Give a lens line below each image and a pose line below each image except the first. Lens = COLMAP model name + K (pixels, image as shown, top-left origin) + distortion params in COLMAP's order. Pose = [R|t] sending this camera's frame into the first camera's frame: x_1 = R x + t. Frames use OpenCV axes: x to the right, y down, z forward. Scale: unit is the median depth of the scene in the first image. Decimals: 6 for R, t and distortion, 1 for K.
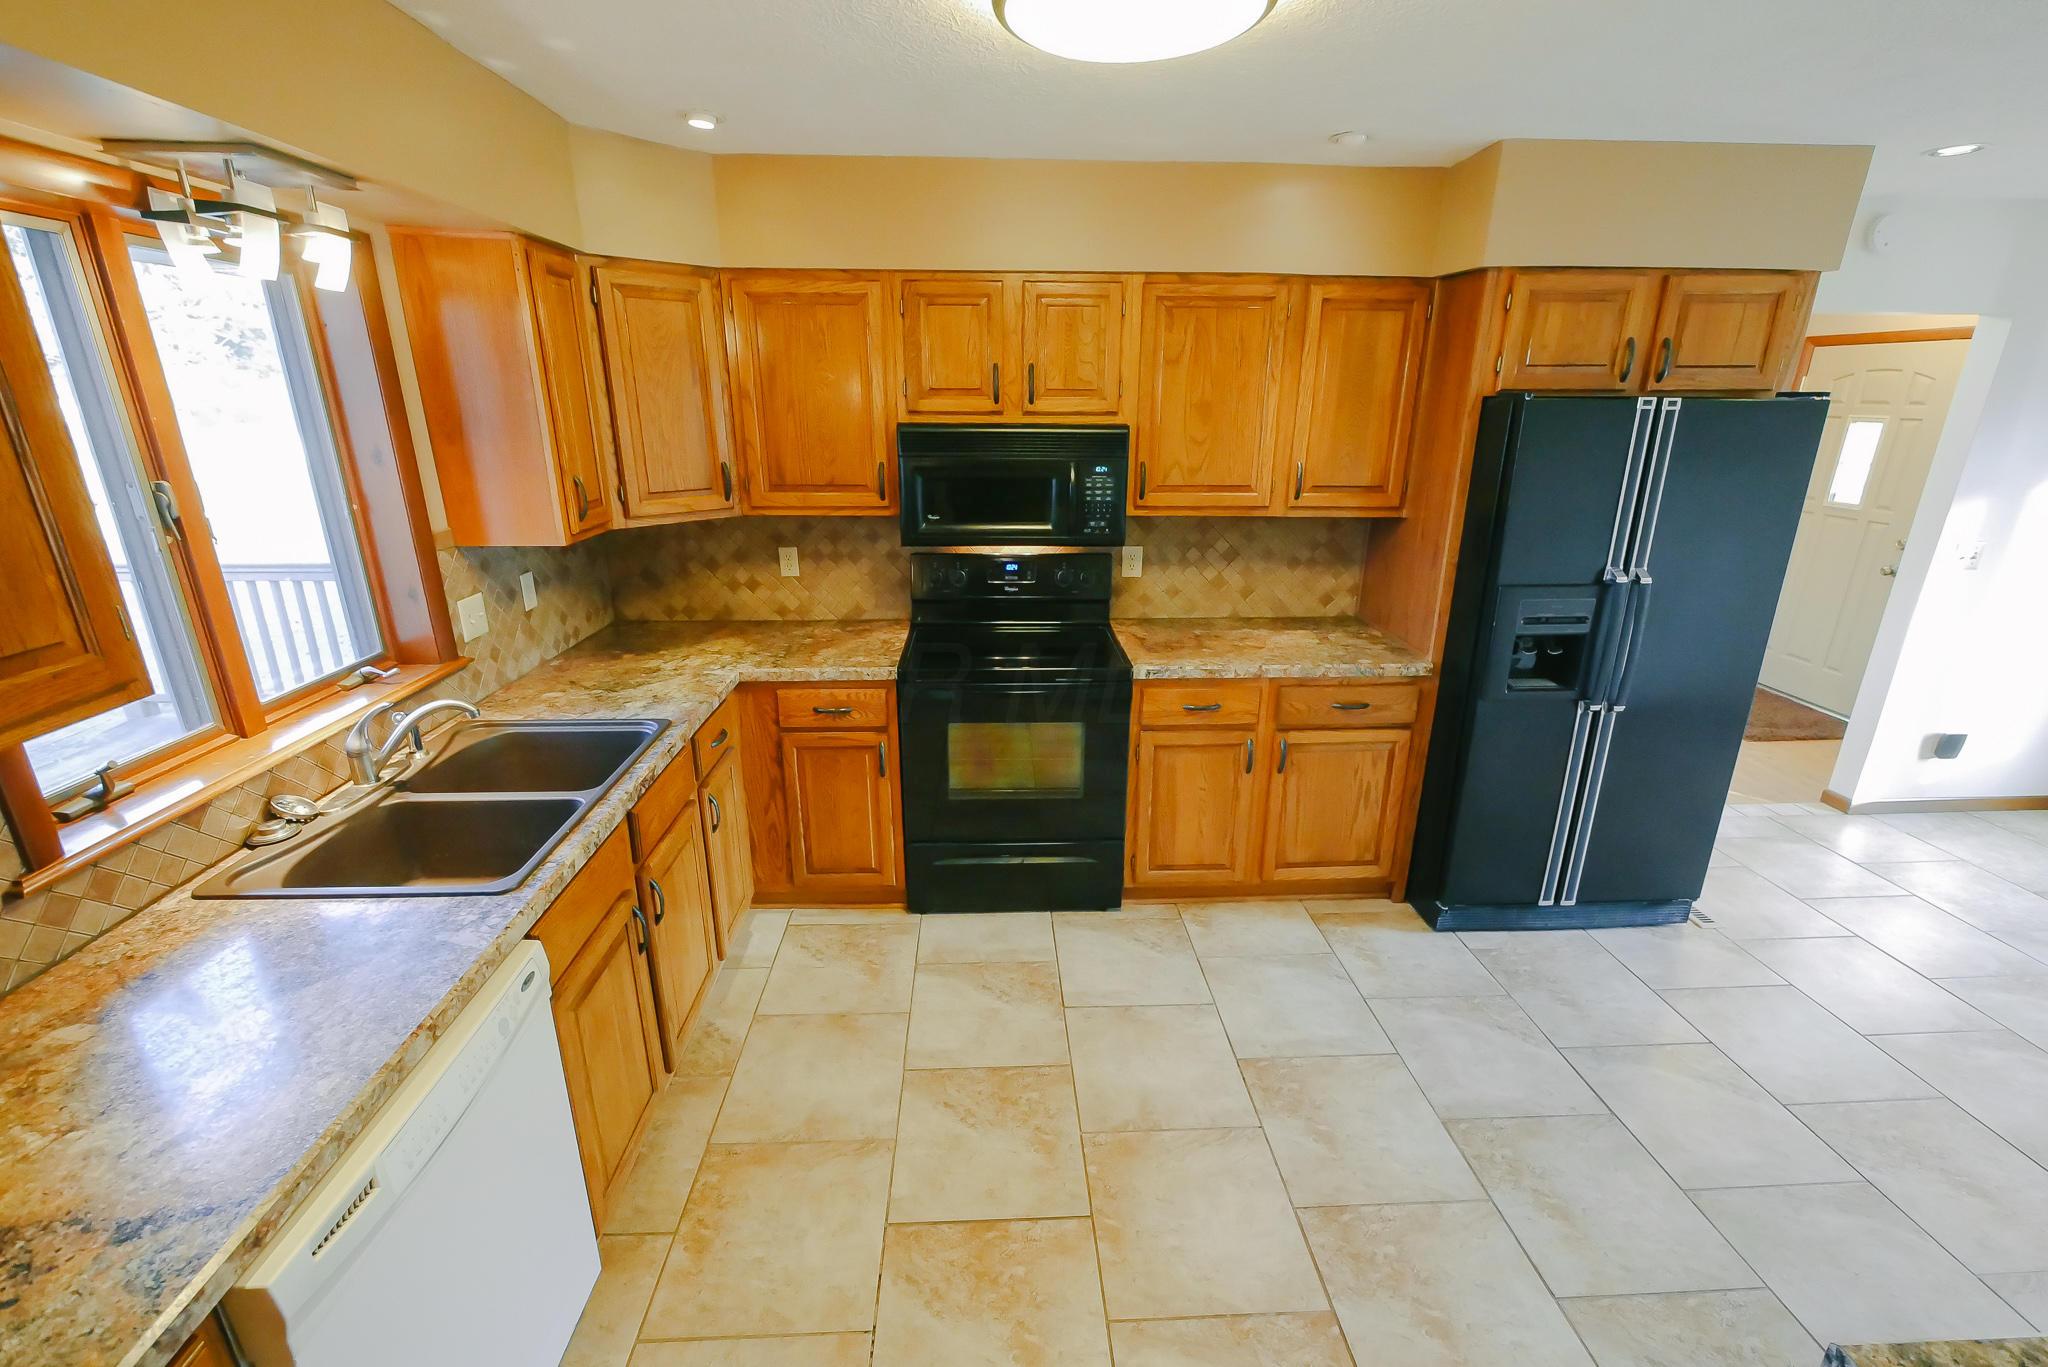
lens RADIAL K [[860.2, 0, 1024.6], [0, 860.2, 679.0], [0, 0, 1]] dist [-0.008750, 0.000192]
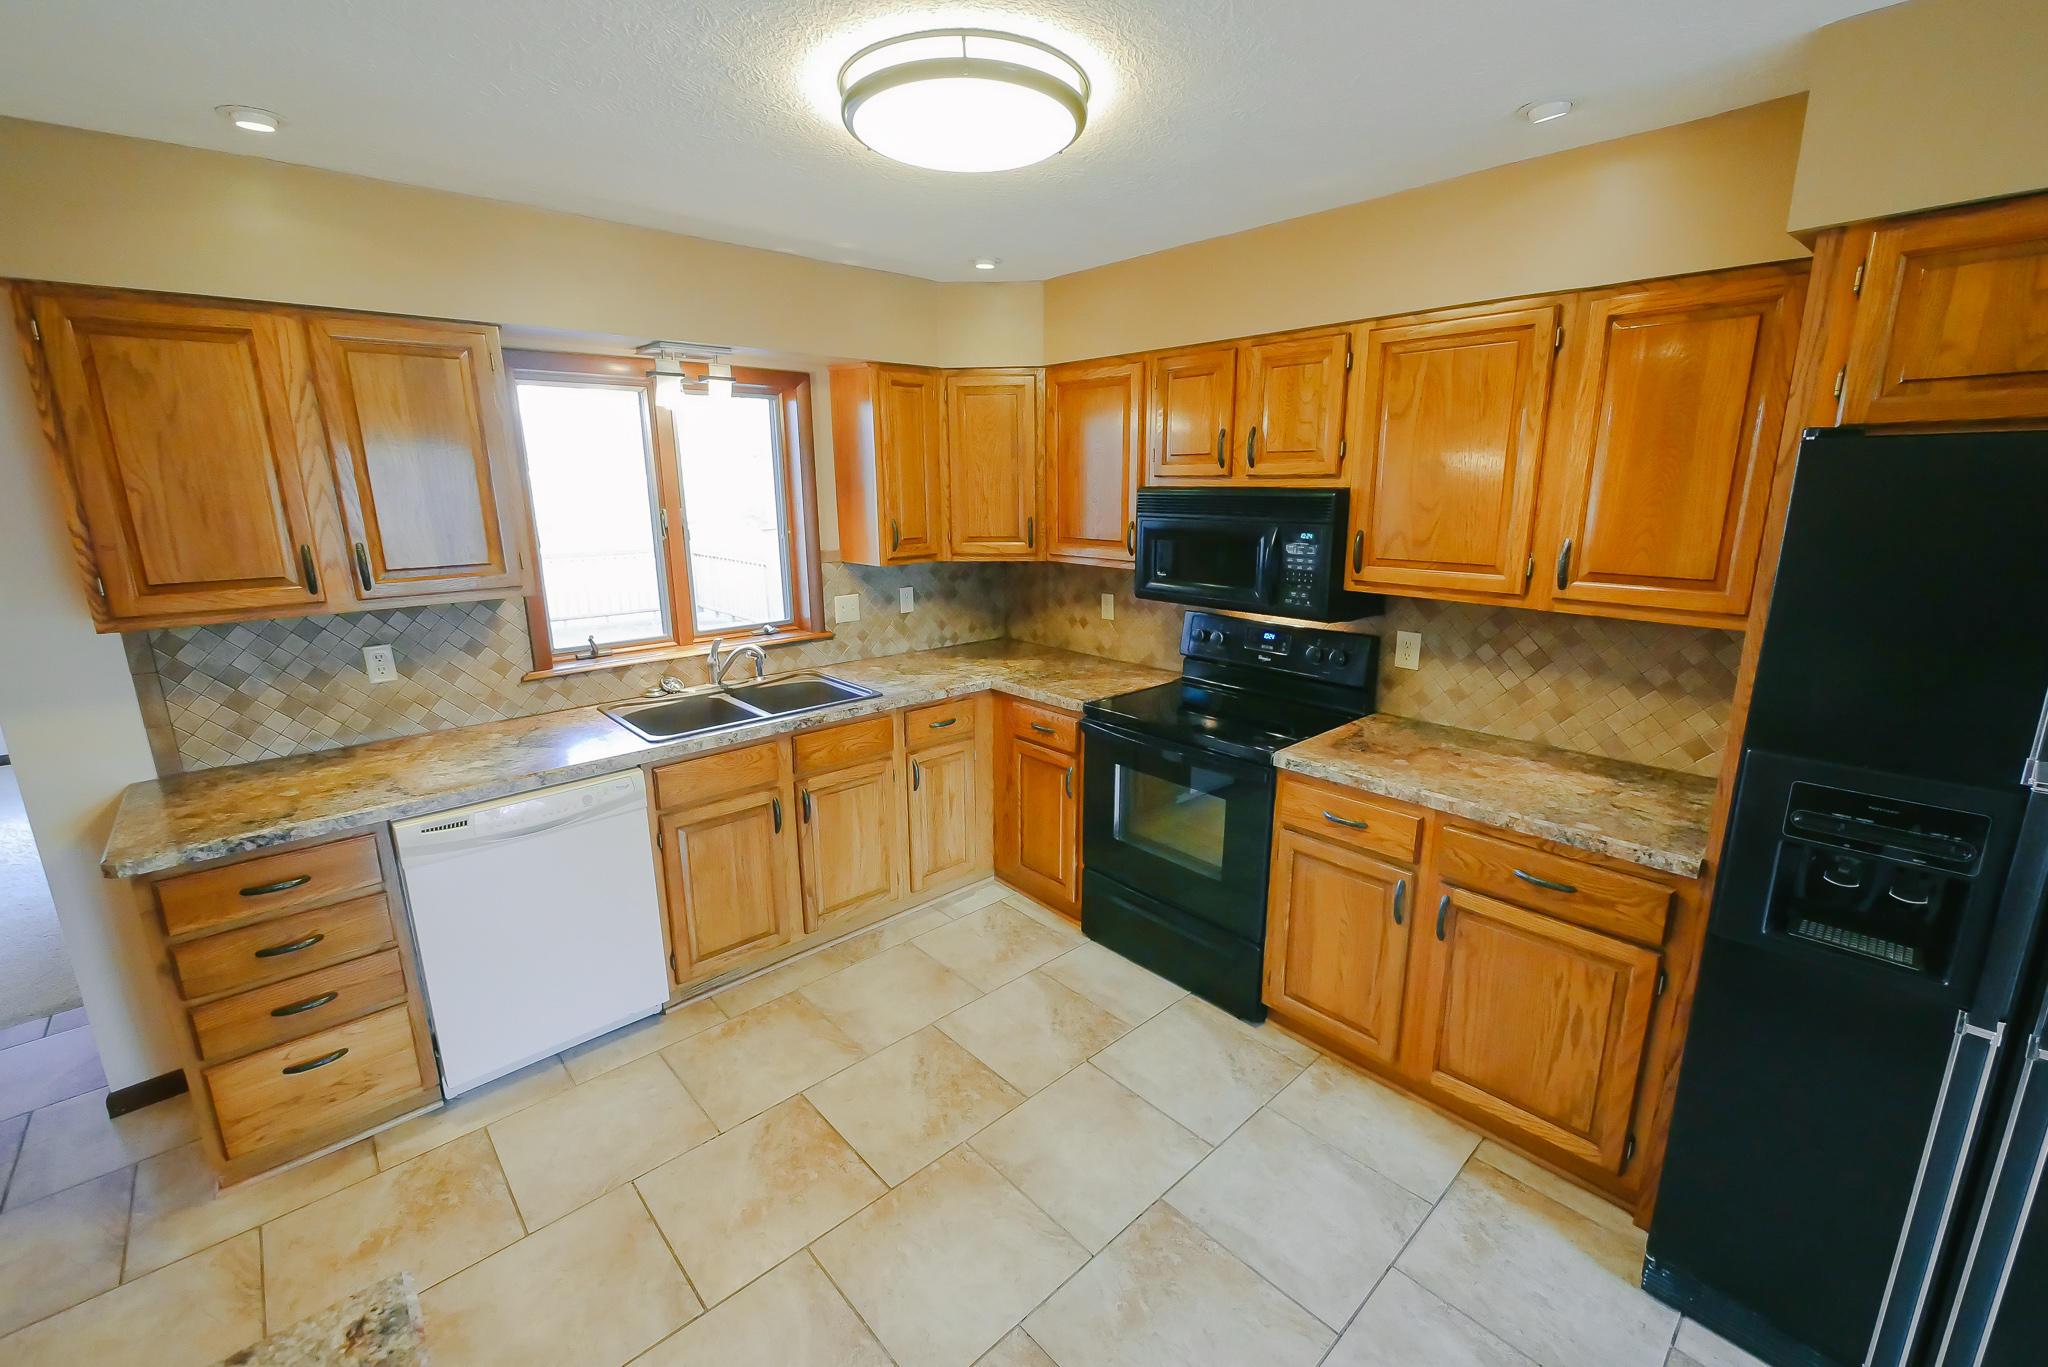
lens RADIAL K [[848.6, 0, 1022.4], [0, 848.6, 680.9], [0, 0, 1]] dist [-0.003932, 0.000007]
pose [[0.638109, 0.169800, -0.750989, 0.604319], [-0.232367, 0.972370, 0.022414, -0.044614], [0.734045, 0.160203, 0.659934, 0.210080]]
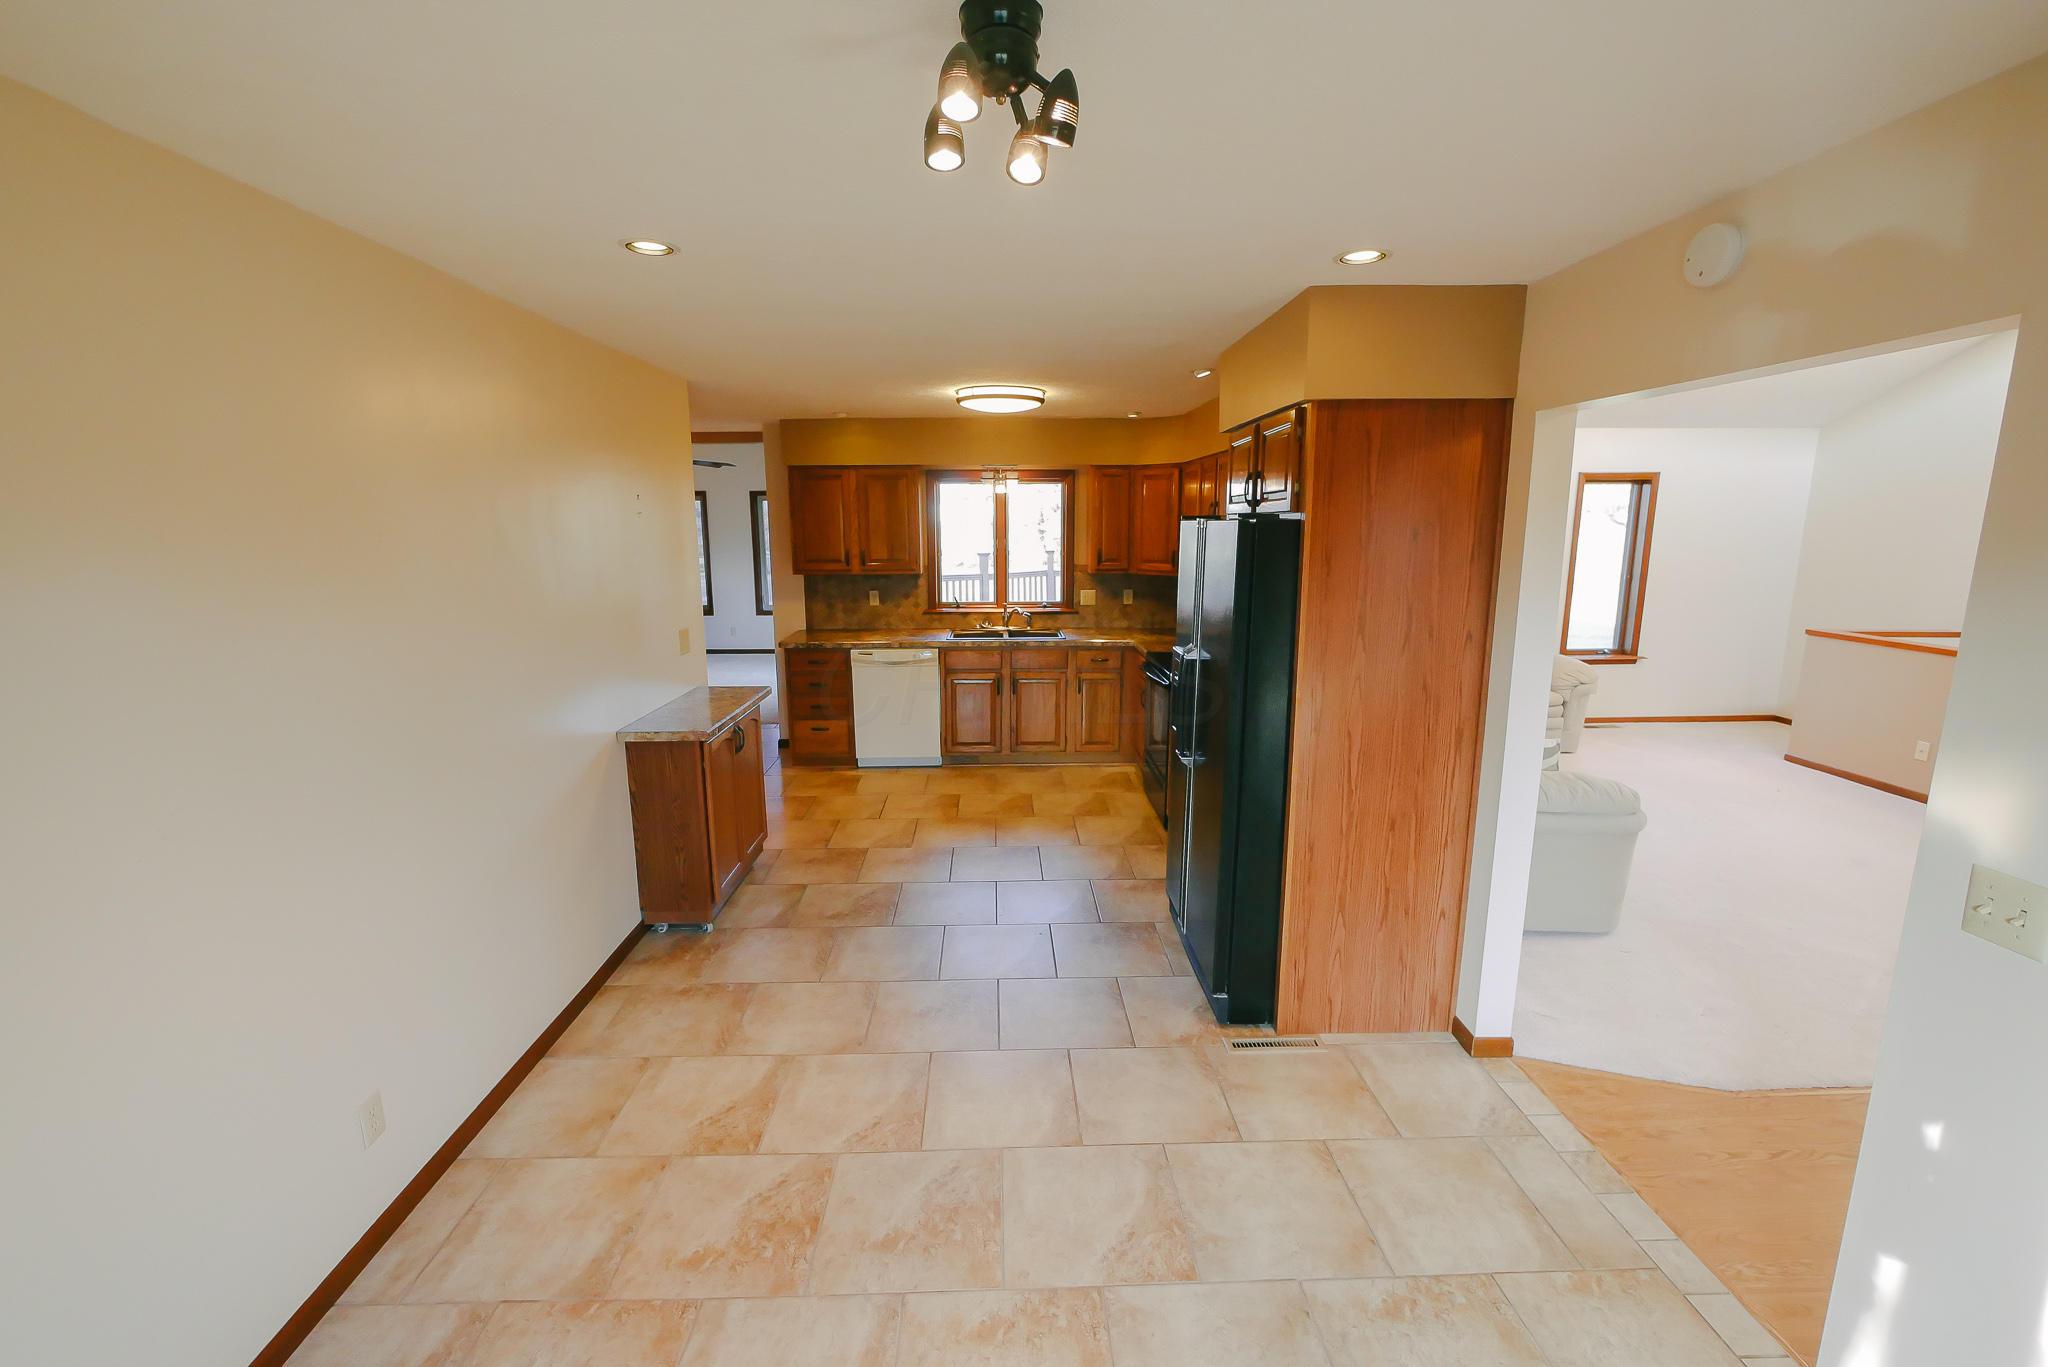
lens RADIAL K [[880.2, 0, 1019.2], [0, 880.2, 676.5], [0, 0, 1]] dist [-0.001388, -0.000070]
pose [[-0.020090, 0.172069, -0.984880, 1.822511], [-0.312832, 0.934534, 0.169654, -0.205838], [0.949596, 0.311510, 0.035054, 0.650256]]
